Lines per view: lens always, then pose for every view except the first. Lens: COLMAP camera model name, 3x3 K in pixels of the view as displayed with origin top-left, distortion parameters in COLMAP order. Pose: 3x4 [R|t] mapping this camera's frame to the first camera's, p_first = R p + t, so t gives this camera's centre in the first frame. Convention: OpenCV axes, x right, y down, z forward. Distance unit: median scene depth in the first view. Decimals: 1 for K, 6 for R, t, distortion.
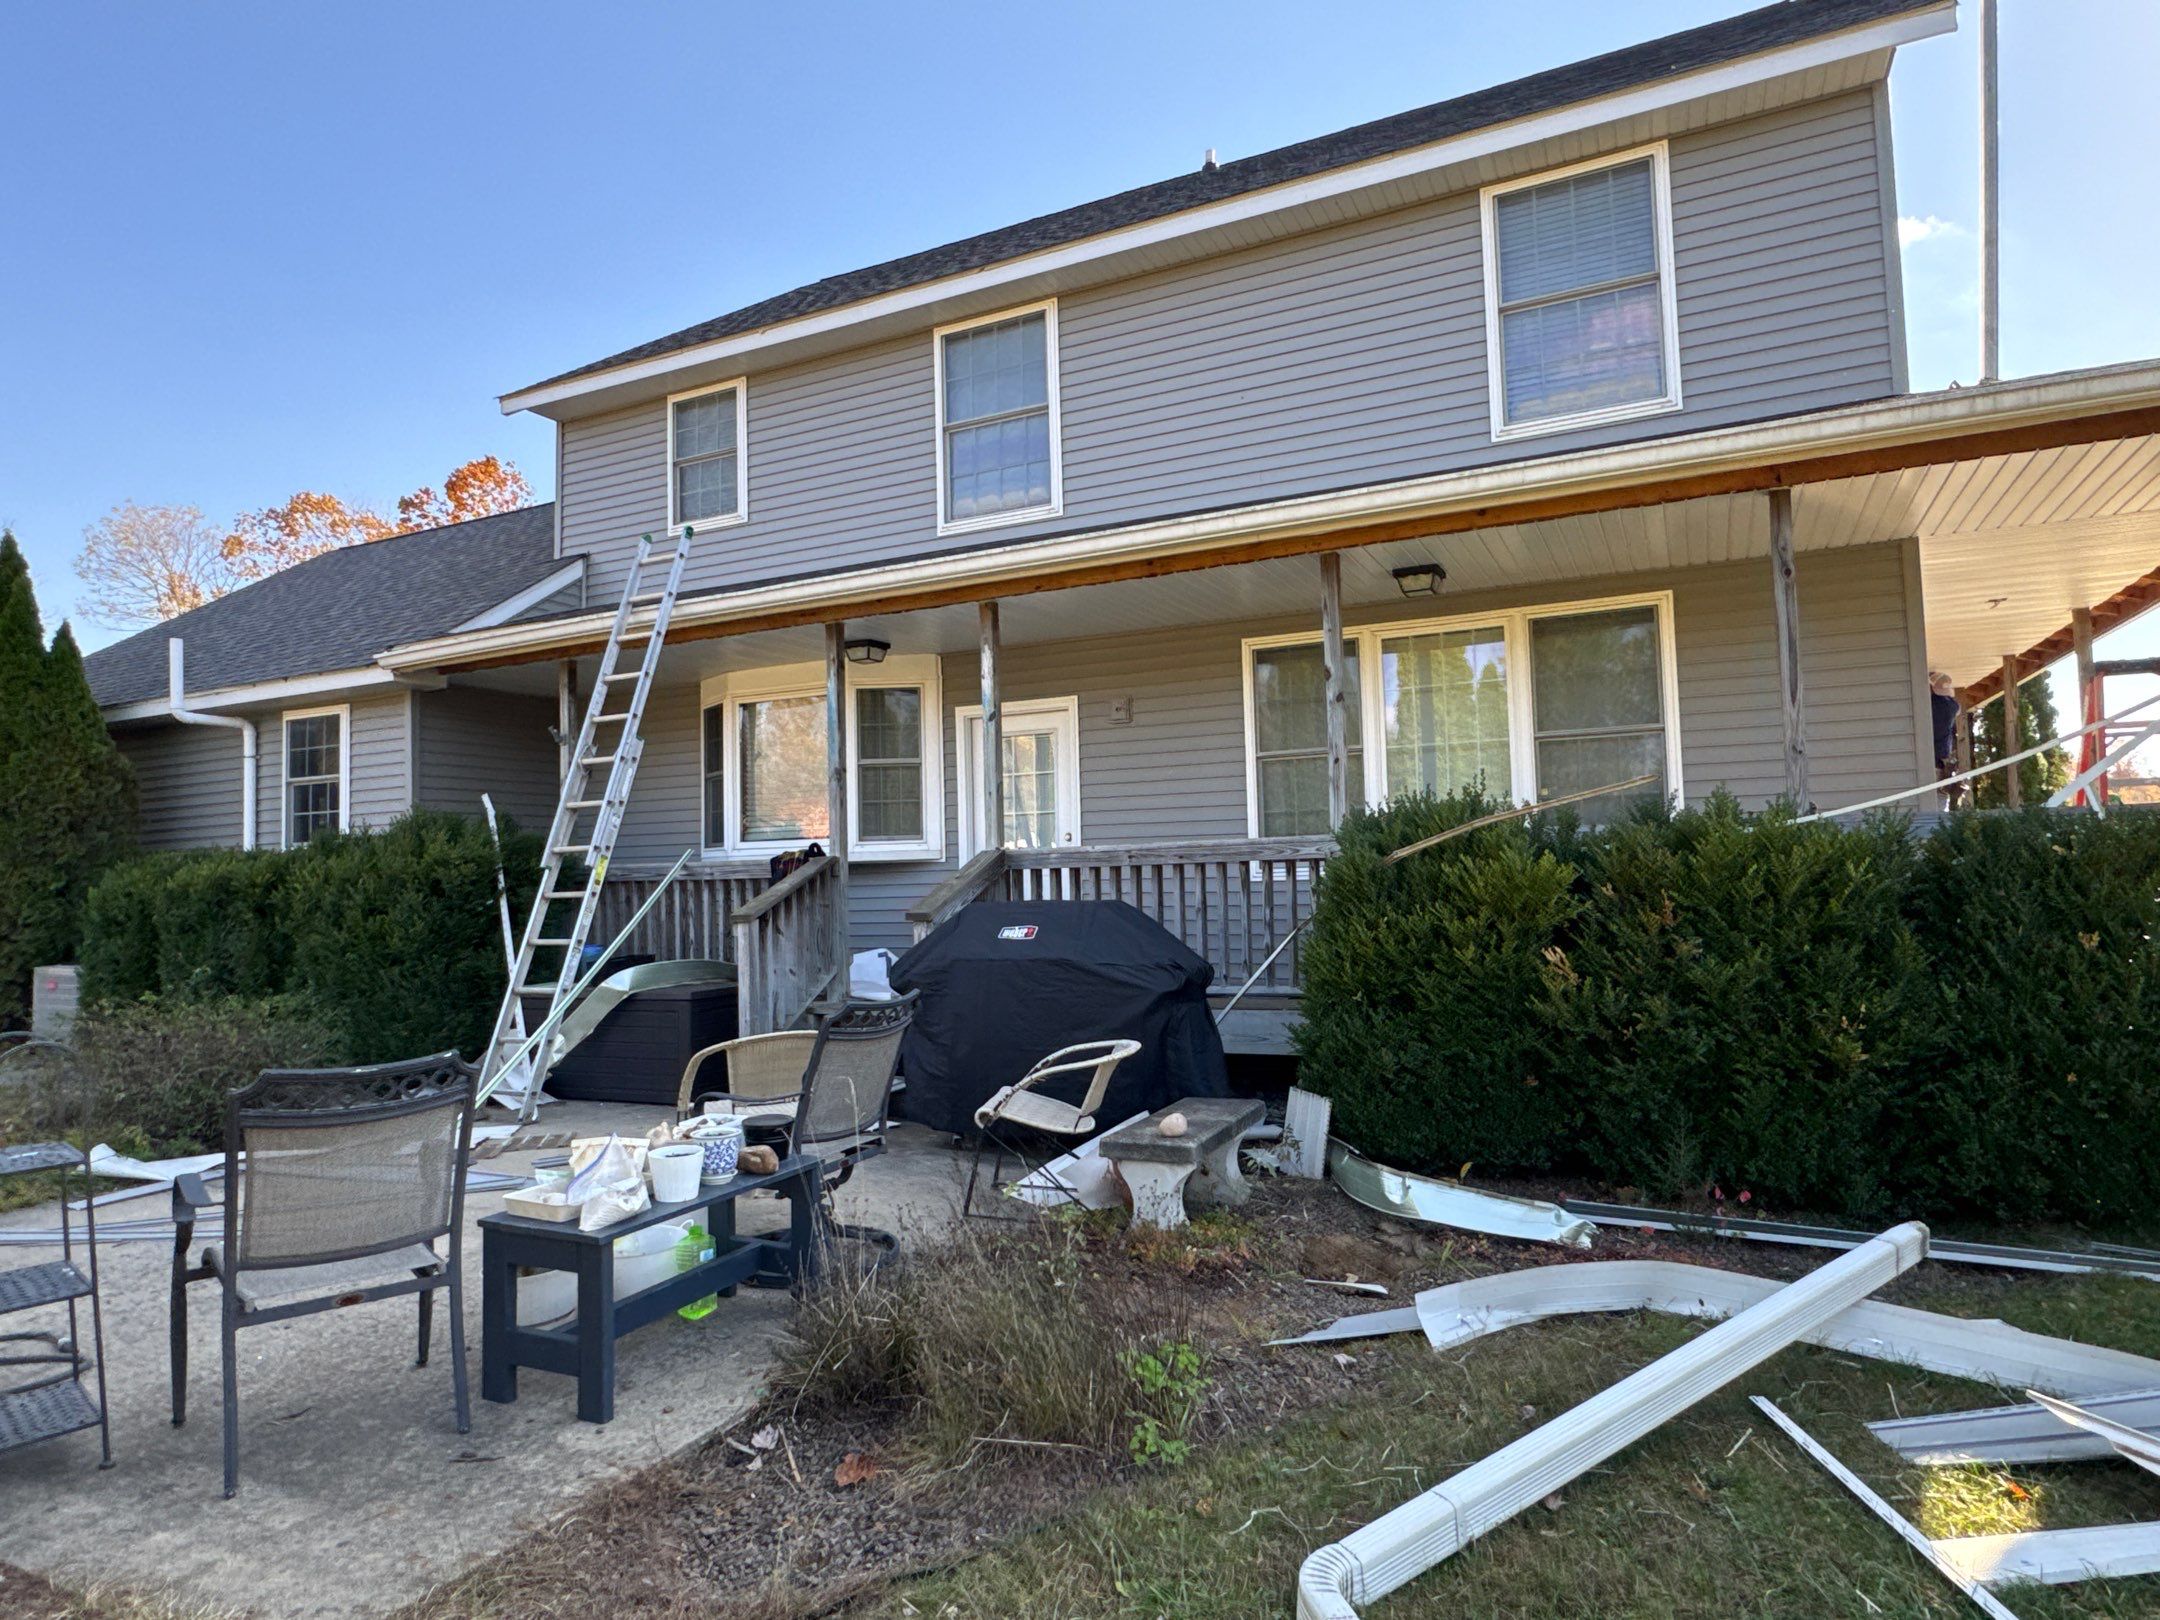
lens RADIAL K [[1227.0, 0, 996.1], [0, 1227.0, 808.5], [0, 0, 1]] dist [0.002958, 0.001629]
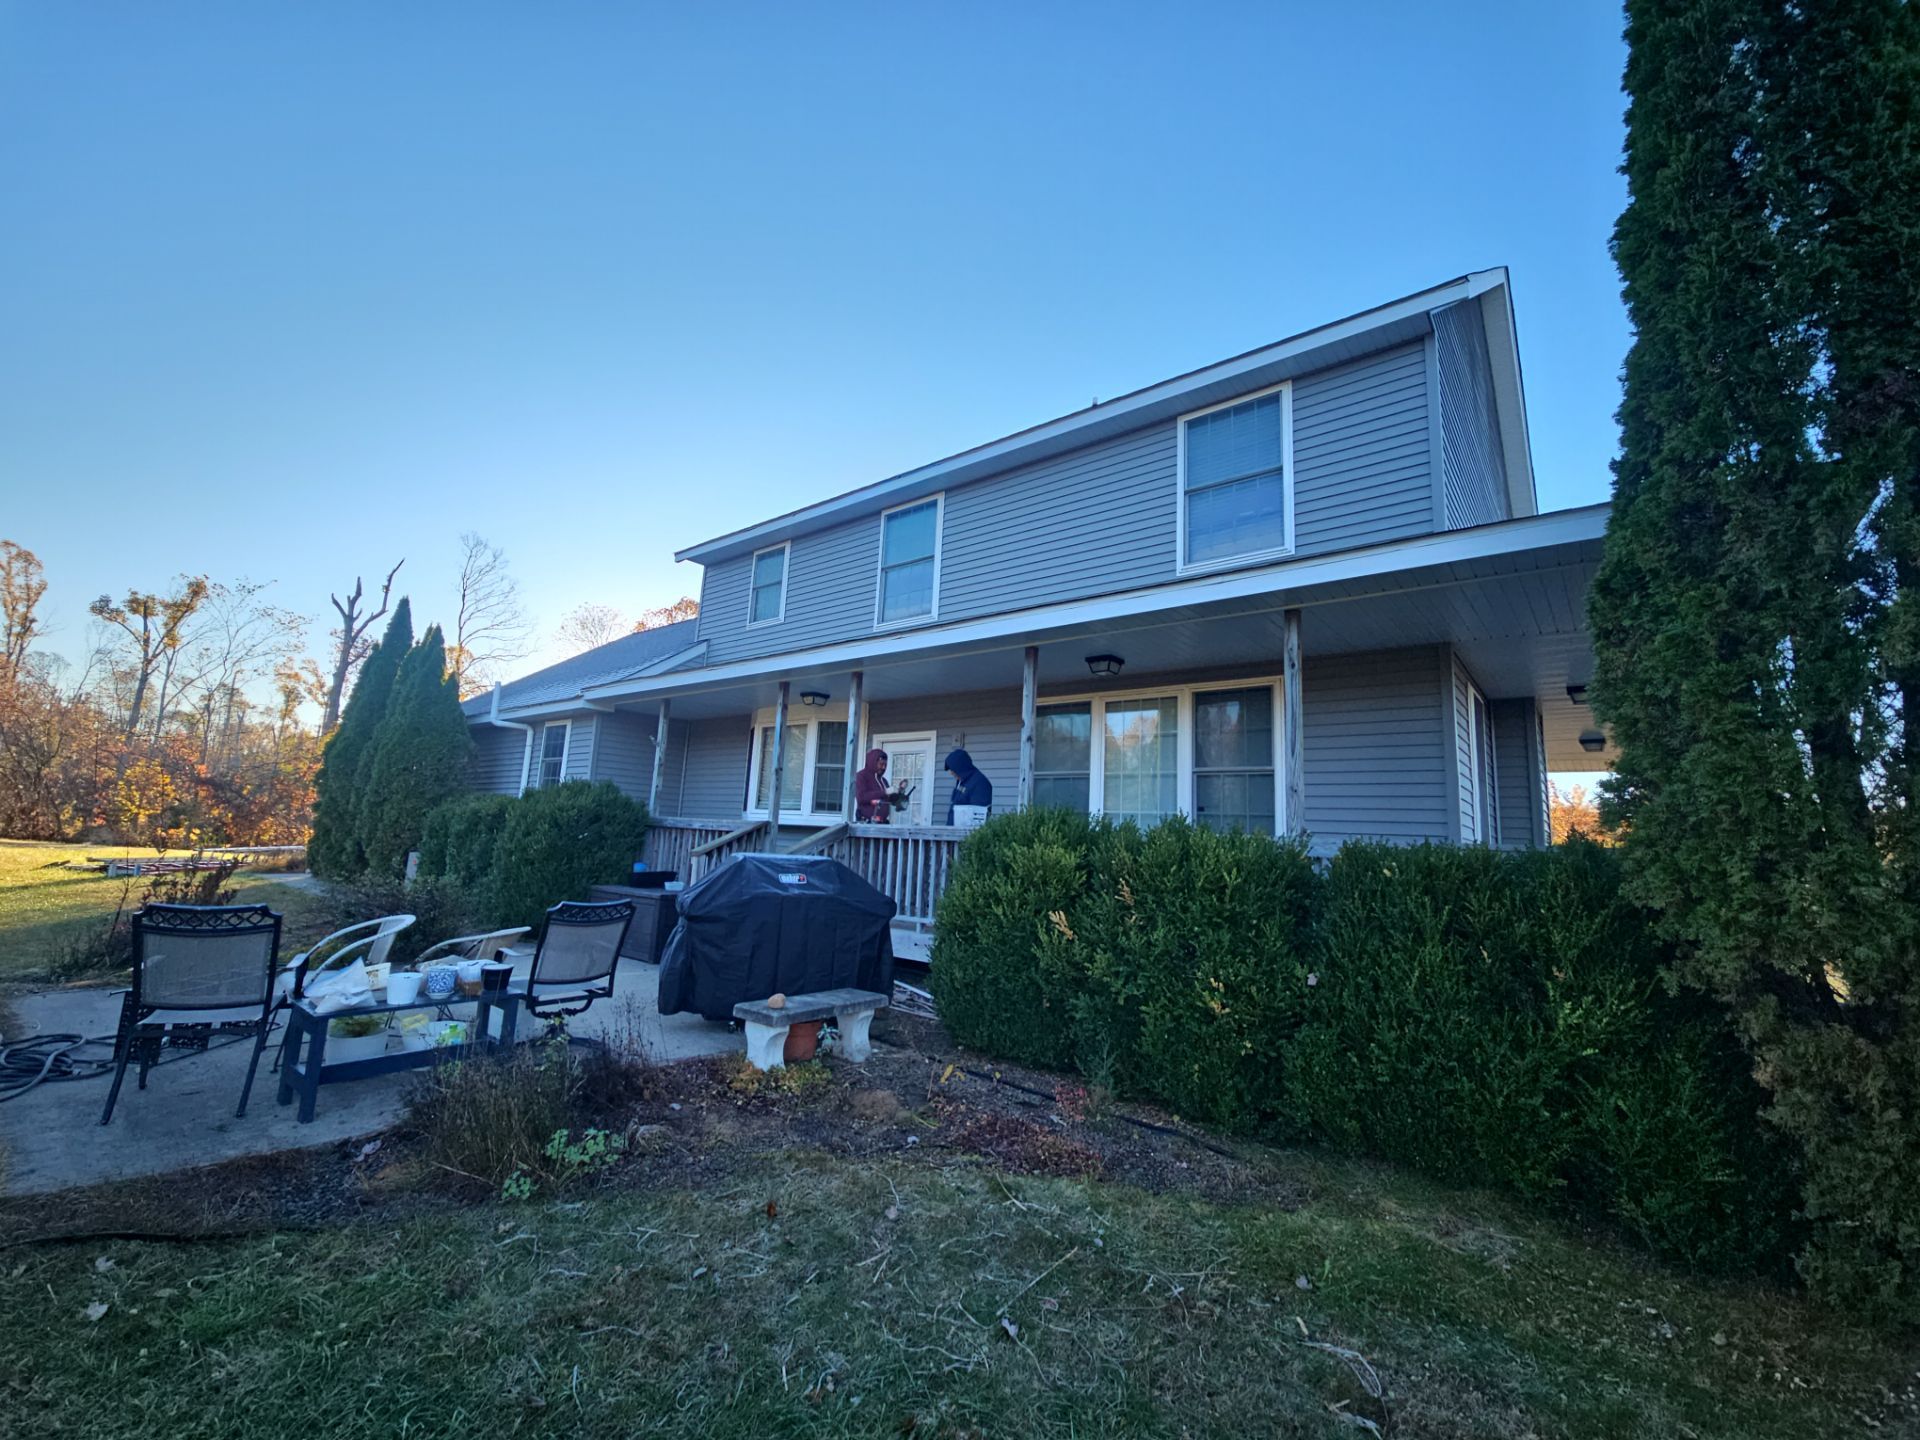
lens RADIAL K [[772.1, 0, 960.0], [0, 772.1, 720.0], [0, 0, 1]] dist [-0.000738, -0.000065]
pose [[0.971180, 0.036818, -0.235487, 0.337815], [-0.059291, 0.994259, -0.089073, -0.017522], [0.230855, 0.100469, 0.967787, 0.025997]]
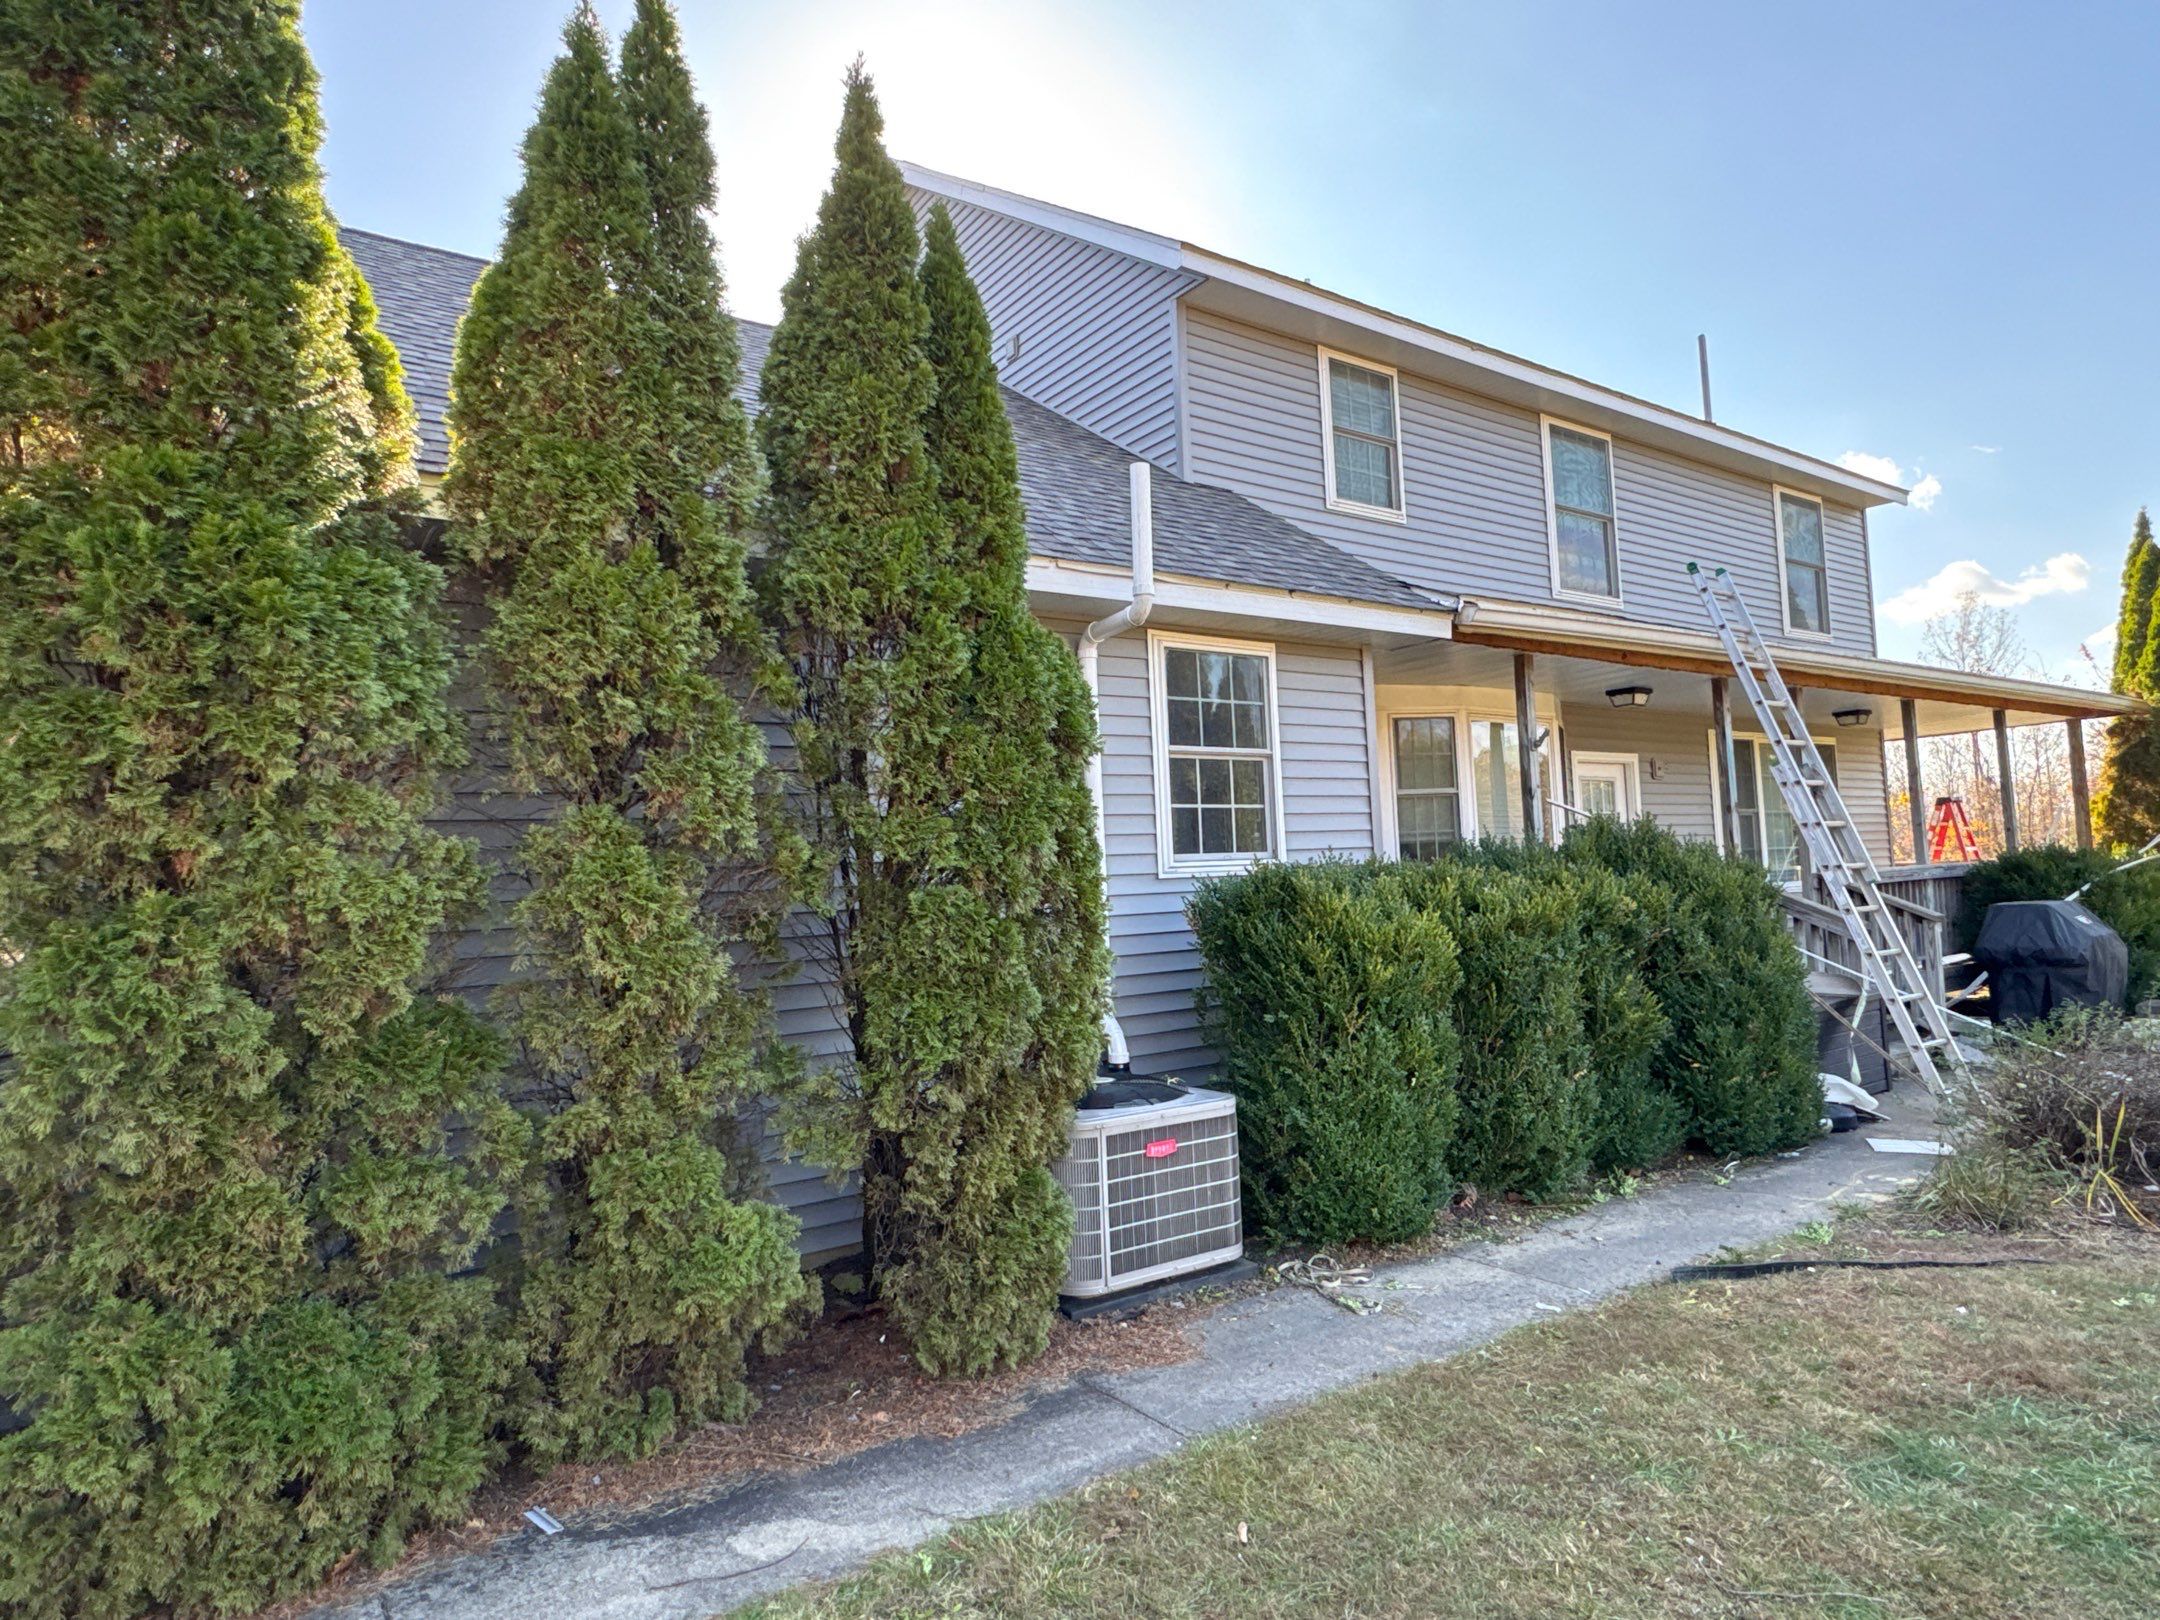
lens RADIAL K [[1267.7, 0, 1080.0], [0, 1267.7, 810.0], [0, 0, 1]] dist [0.003437, 0.000779]
pose [[0.502760, 0.065423, 0.861947, -1.300241], [-0.021559, 0.997771, -0.063157, 0.056837], [-0.864157, 0.013170, 0.503050, 0.828310]]
